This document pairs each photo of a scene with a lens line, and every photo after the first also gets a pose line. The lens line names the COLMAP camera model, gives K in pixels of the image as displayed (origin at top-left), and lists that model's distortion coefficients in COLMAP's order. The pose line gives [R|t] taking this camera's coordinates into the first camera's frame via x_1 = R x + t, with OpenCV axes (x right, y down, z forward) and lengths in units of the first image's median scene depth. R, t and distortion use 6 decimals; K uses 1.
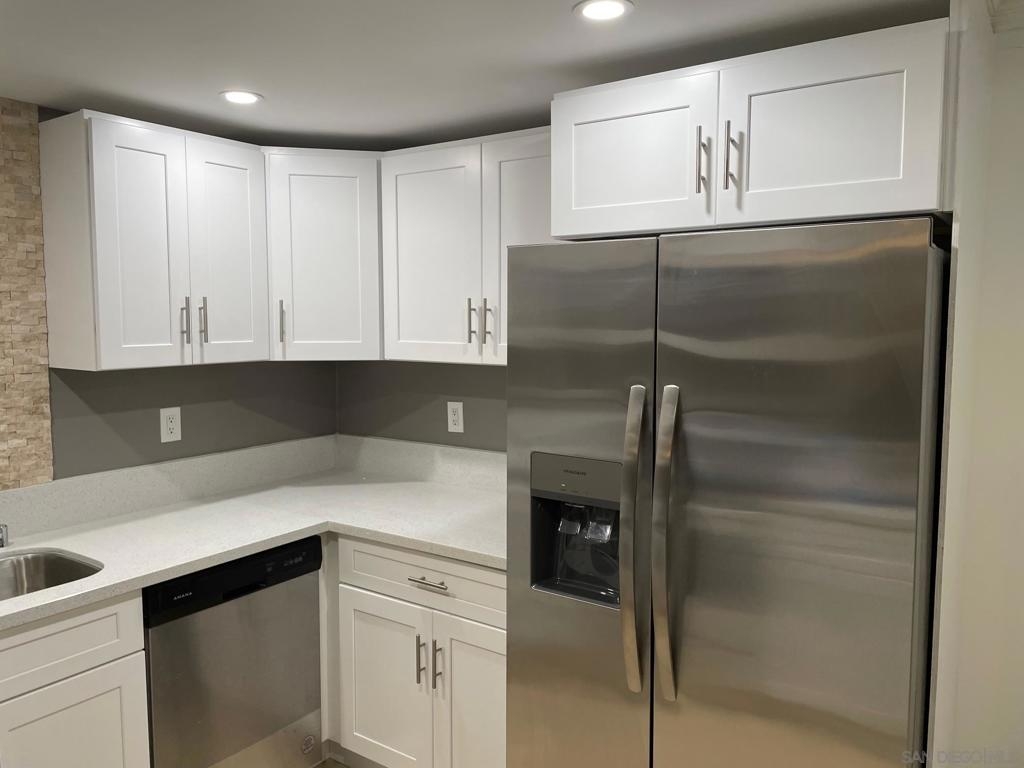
lens RADIAL K [[763.2, 0, 499.2], [0, 763.2, 362.9], [0, 0, 1]] dist [0.091613, -0.110393]
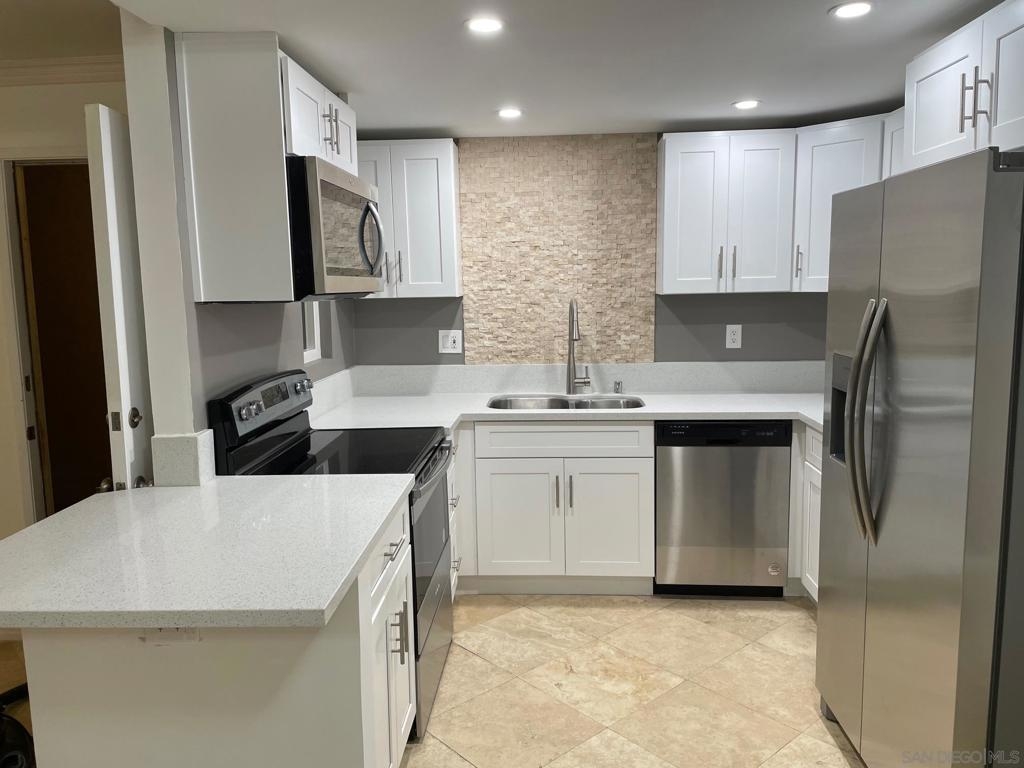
lens RADIAL K [[763.2, 0, 499.2], [0, 763.2, 362.9], [0, 0, 1]] dist [0.091613, -0.110393]
pose [[0.516206, 0.085077, -0.852229, 0.668894], [-0.034014, 0.996305, 0.078857, 0.036266], [0.855789, -0.011718, 0.517192, -0.132967]]
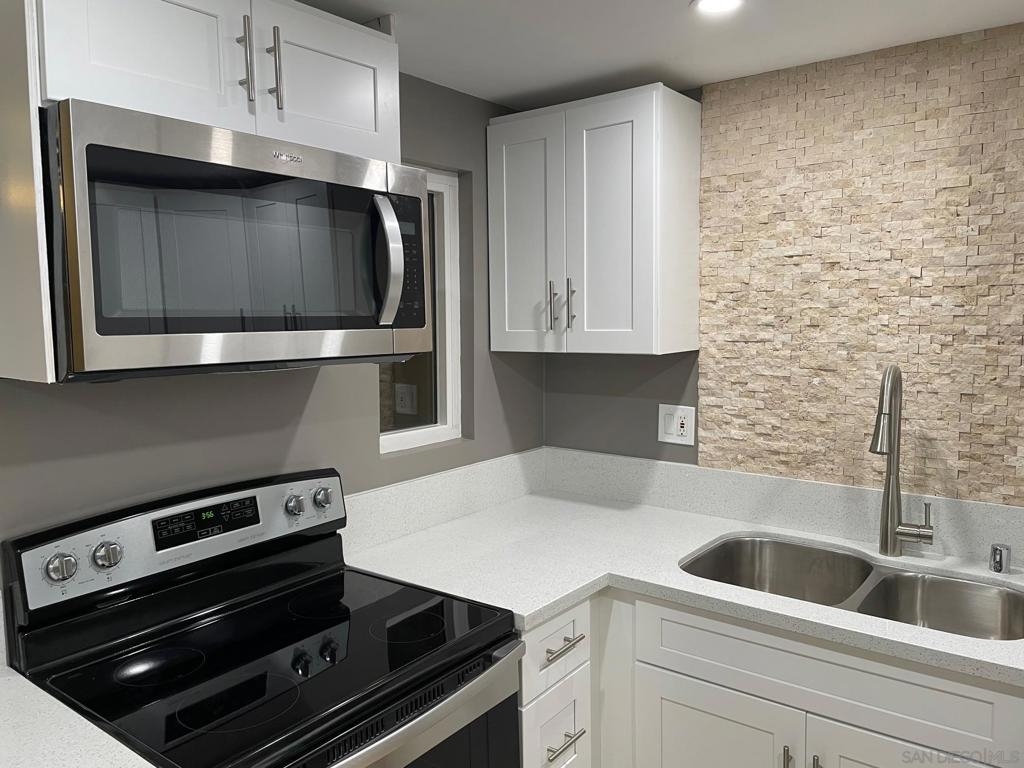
lens RADIAL K [[763.2, 0, 499.2], [0, 763.2, 362.9], [0, 0, 1]] dist [0.091613, -0.110393]
pose [[-0.052965, 0.070752, -0.996087, 0.189482], [-0.045944, 0.996258, 0.073207, -0.020993], [0.997539, 0.049641, -0.049516, 0.469478]]
